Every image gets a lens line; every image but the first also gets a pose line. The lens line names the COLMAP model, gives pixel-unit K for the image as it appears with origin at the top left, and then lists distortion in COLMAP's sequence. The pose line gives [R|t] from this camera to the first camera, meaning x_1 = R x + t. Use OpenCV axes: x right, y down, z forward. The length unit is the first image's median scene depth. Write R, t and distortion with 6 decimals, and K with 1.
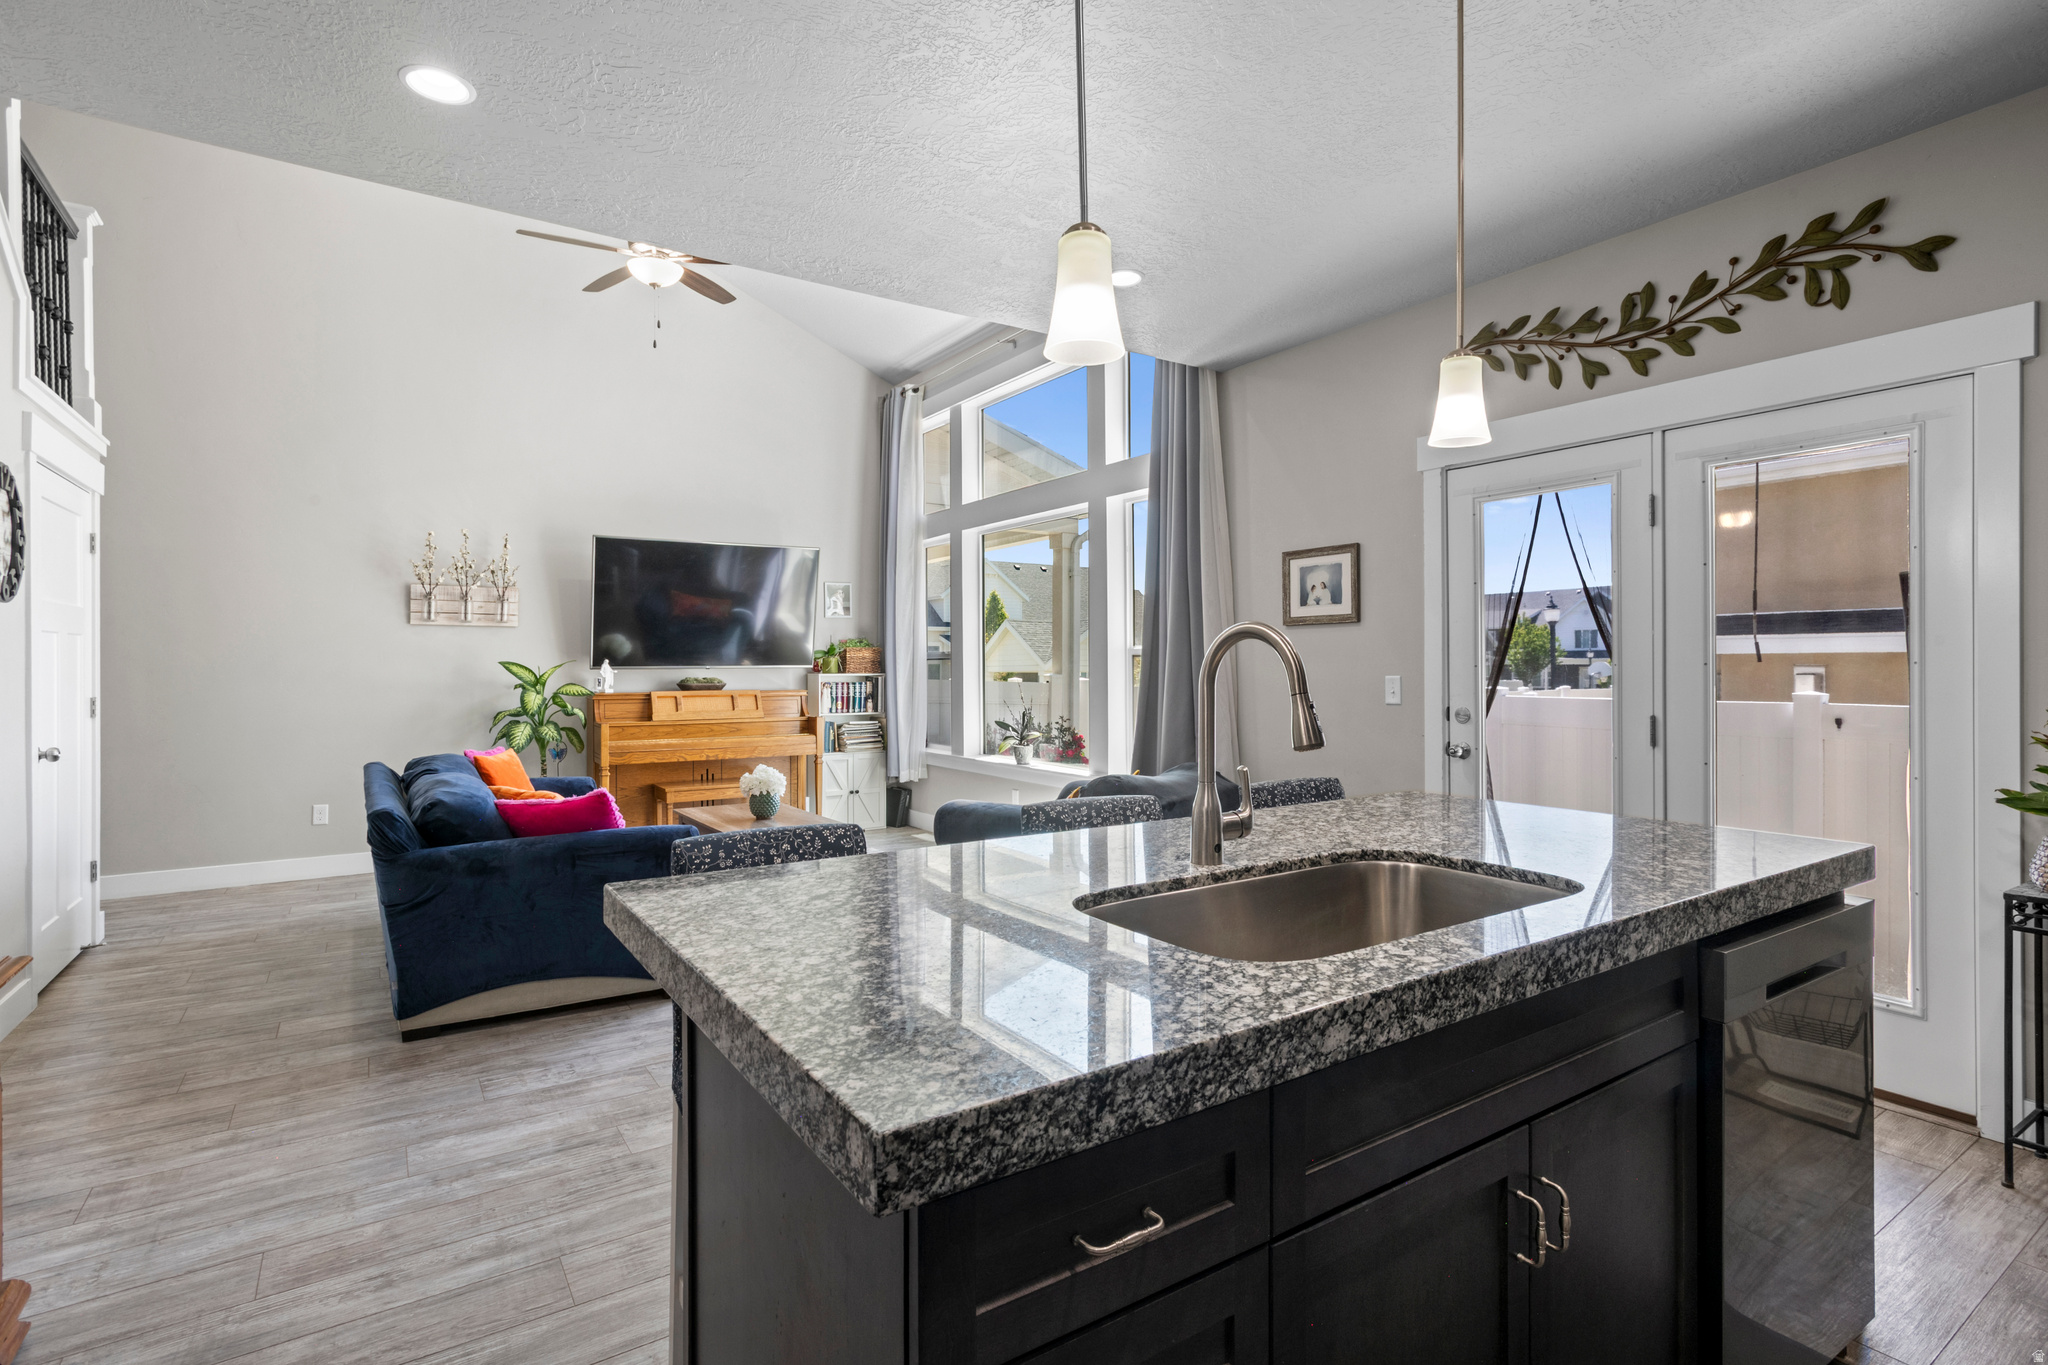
lens RADIAL K [[983.1, 0, 1024.1], [0, 983.1, 671.4], [0, 0, 1]] dist [0.004044, 0.003471]
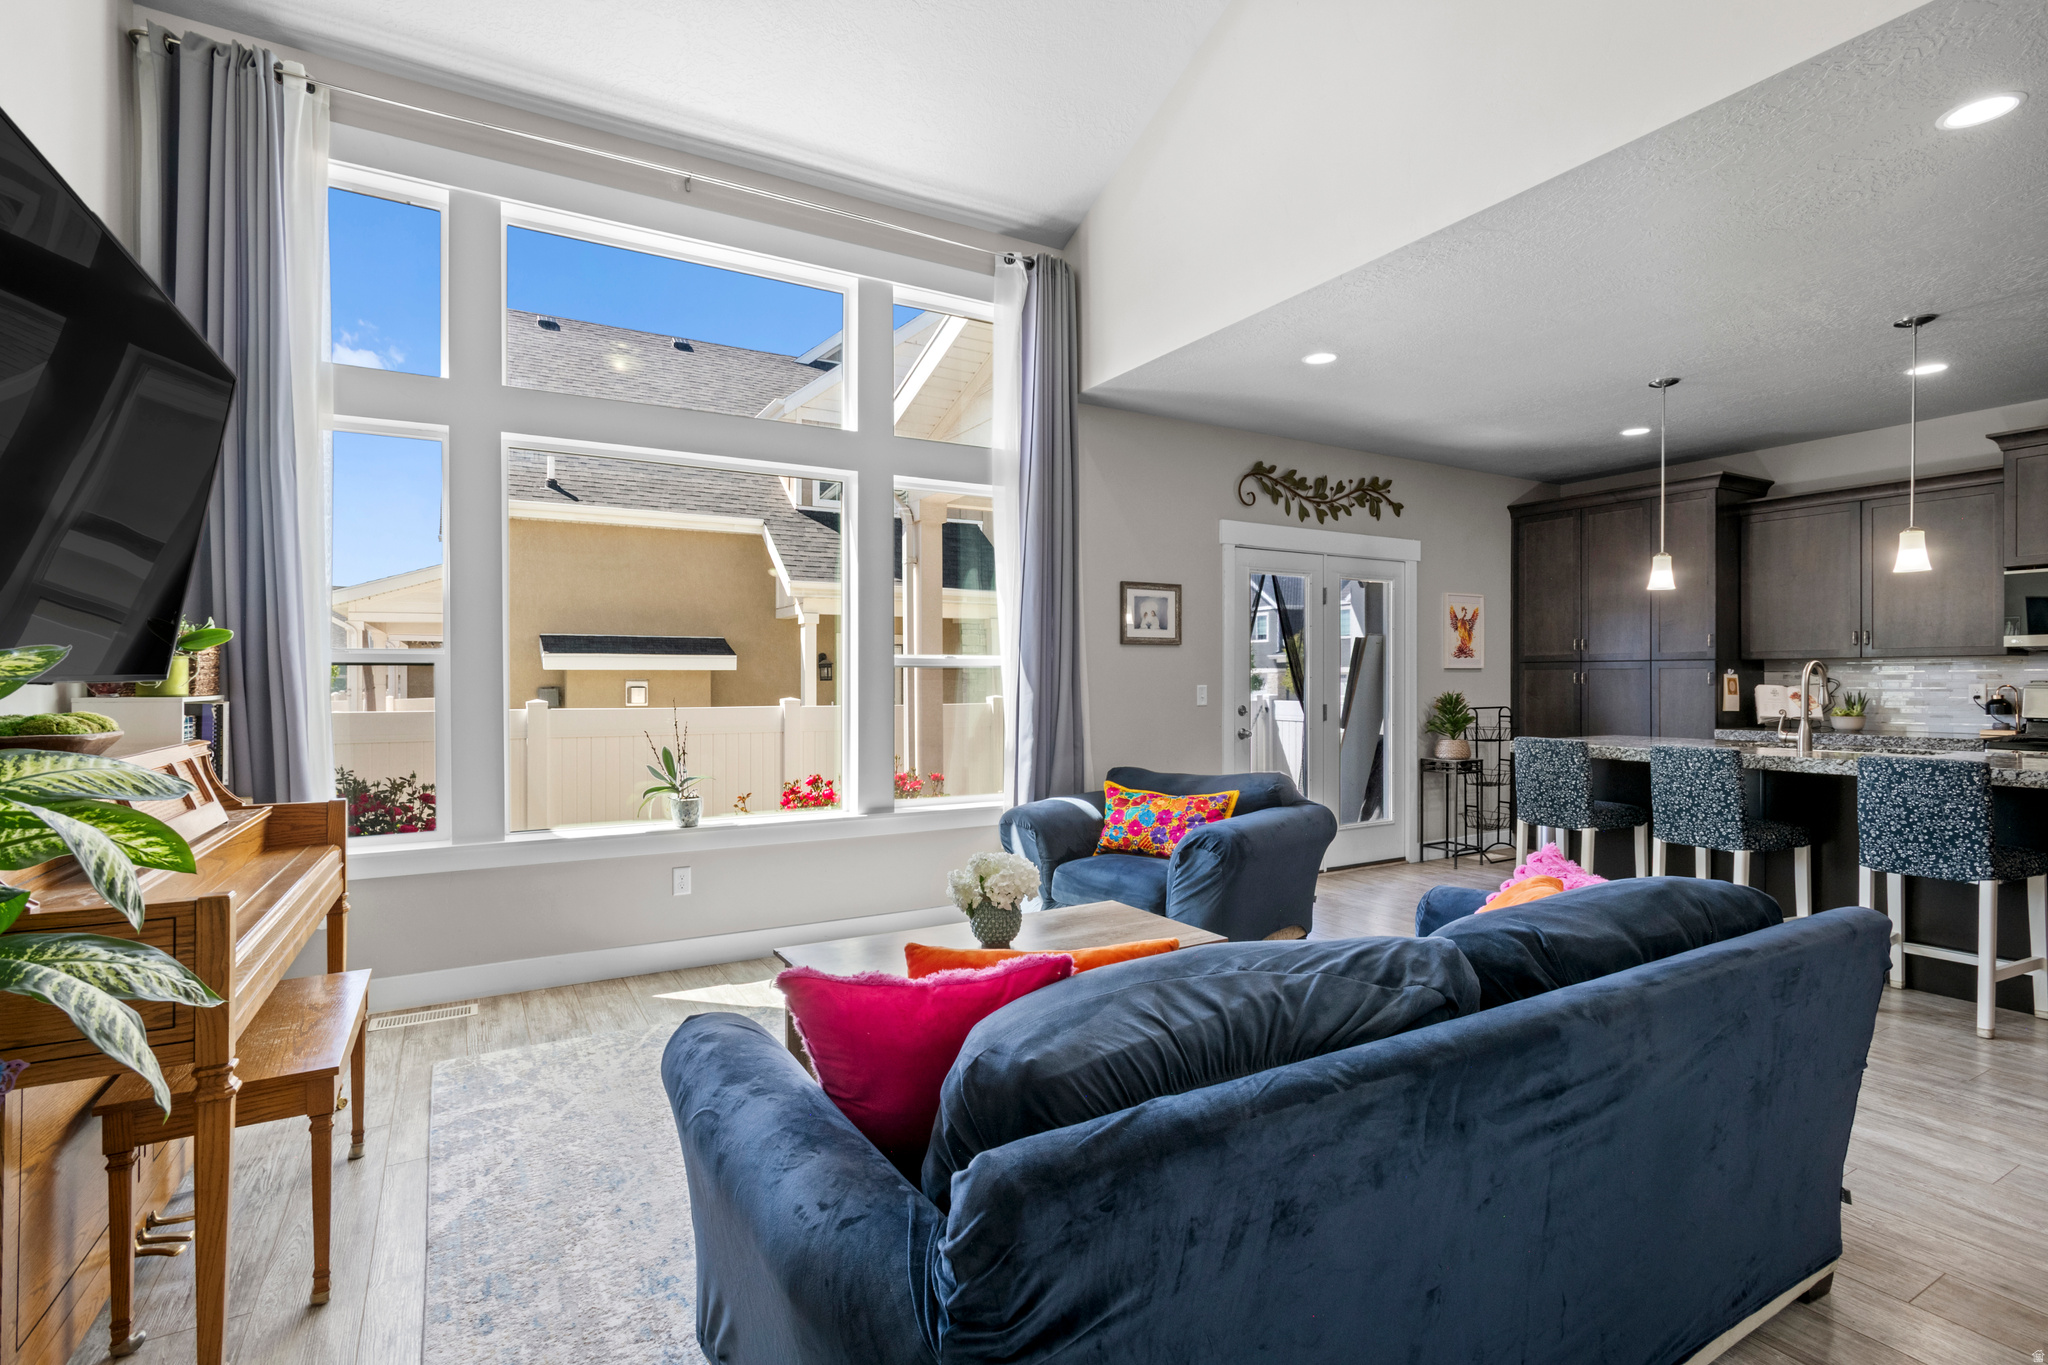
lens RADIAL K [[983.1, 0, 1022.7], [0, 983.1, 687.6], [0, 0, 1]] dist [0.004044, 0.003471]
pose [[0.050474, -0.007084, 0.998700, -1.309151], [0.006496, 0.999956, 0.006765, -0.004325], [-0.998704, 0.006146, 0.050518, 1.518278]]
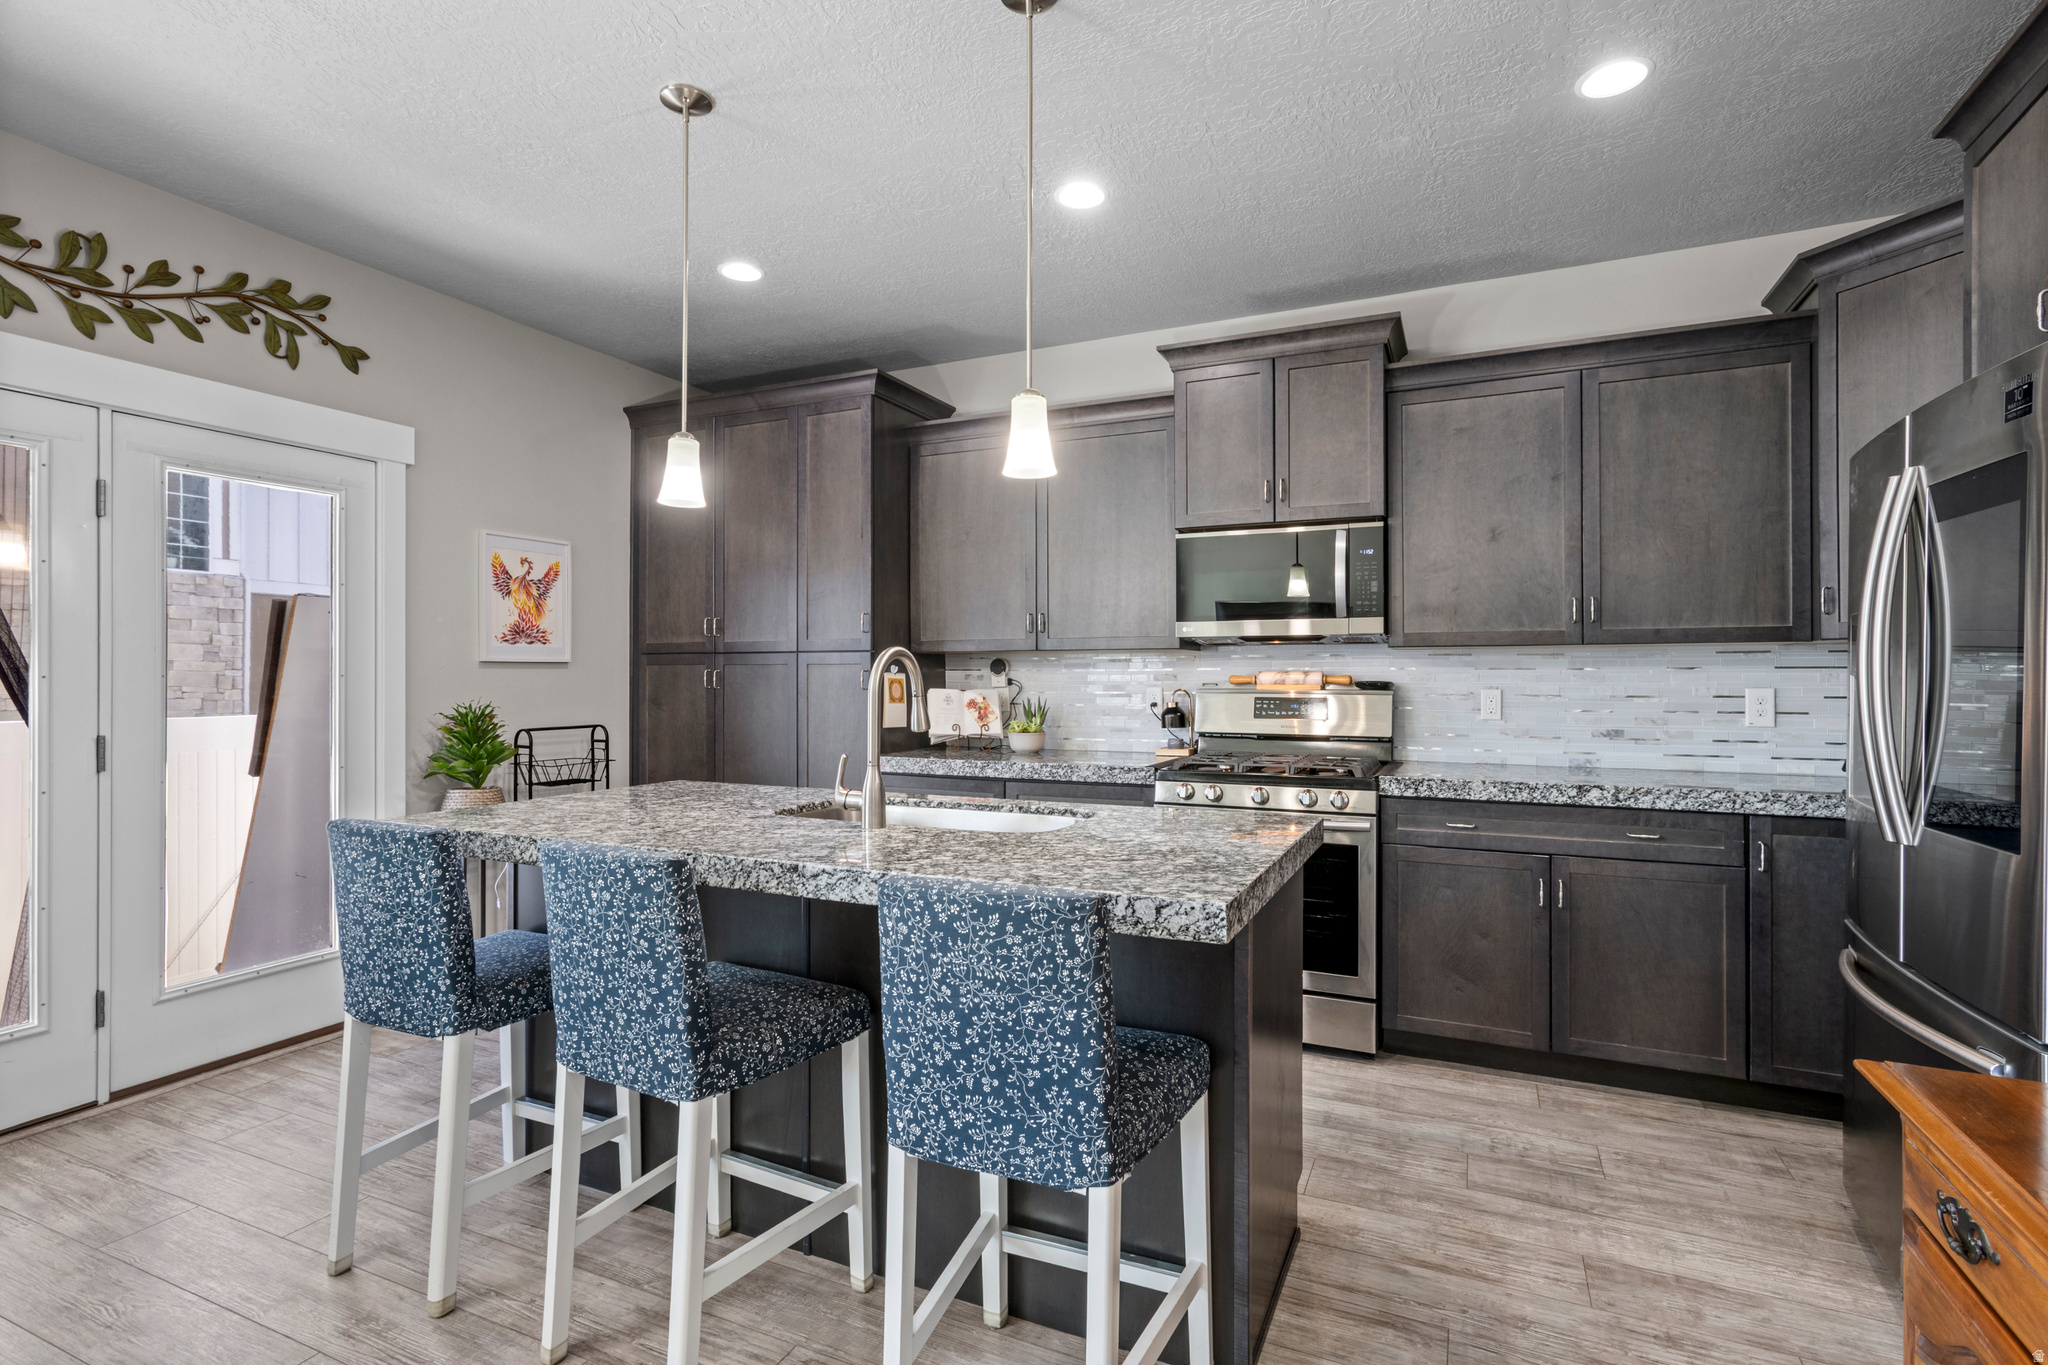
lens RADIAL K [[983.1, 0, 1025.1], [0, 983.1, 670.7], [0, 0, 1]] dist [0.004044, 0.003471]
pose [[-0.522911, 0.006151, 0.852365, -0.533947], [0.004539, 0.999980, -0.004431, -0.005245], [-0.852375, 0.001552, -0.522928, 0.780619]]
